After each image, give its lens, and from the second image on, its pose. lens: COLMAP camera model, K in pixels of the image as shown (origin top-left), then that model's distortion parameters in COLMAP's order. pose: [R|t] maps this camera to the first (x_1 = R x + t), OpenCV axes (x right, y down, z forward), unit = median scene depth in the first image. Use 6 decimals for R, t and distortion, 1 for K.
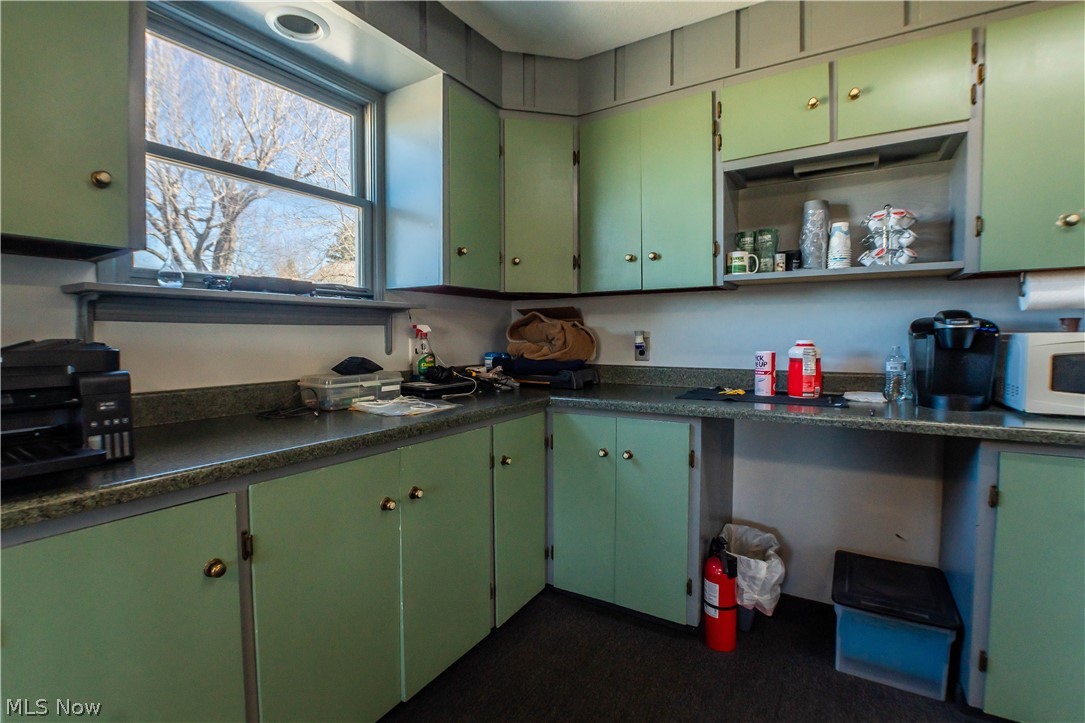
lens RADIAL K [[494.9, 0, 540.7], [0, 494.9, 359.8], [0, 0, 1]] dist [-0.031994, 0.000450]
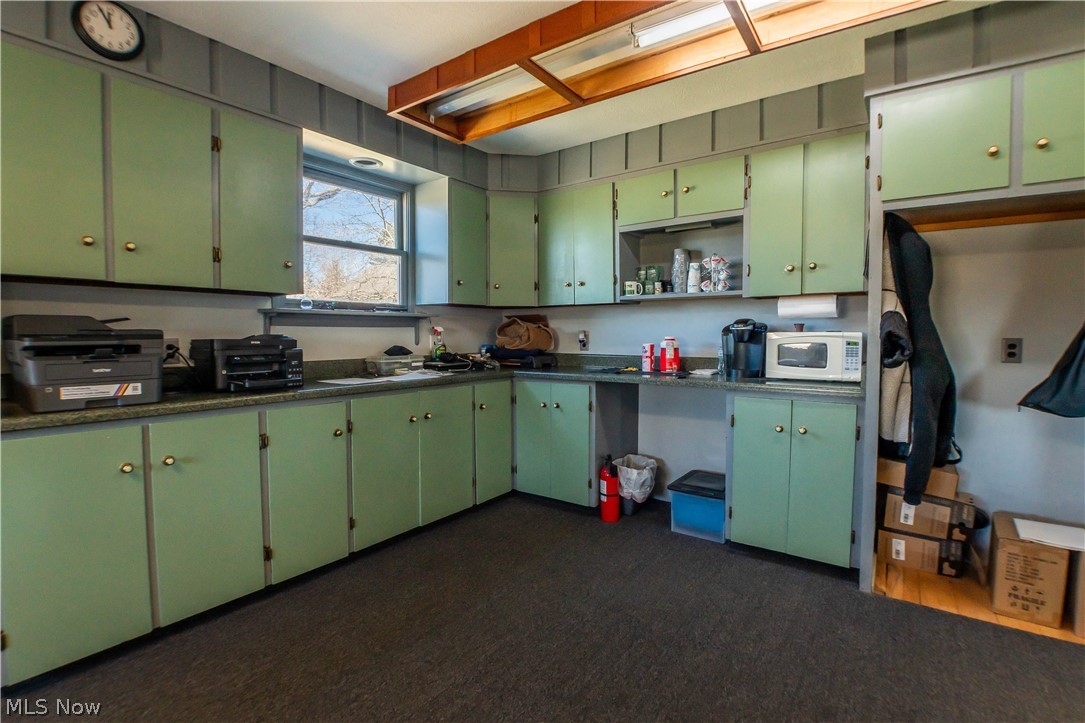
lens RADIAL K [[494.9, 0, 544.2], [0, 494.9, 359.7], [0, 0, 1]] dist [-0.031994, 0.000450]
pose [[0.997647, 0.005837, -0.068304, 0.243328], [-0.005575, 0.999976, 0.004035, 0.031672], [0.068326, -0.003645, 0.997656, -0.653894]]
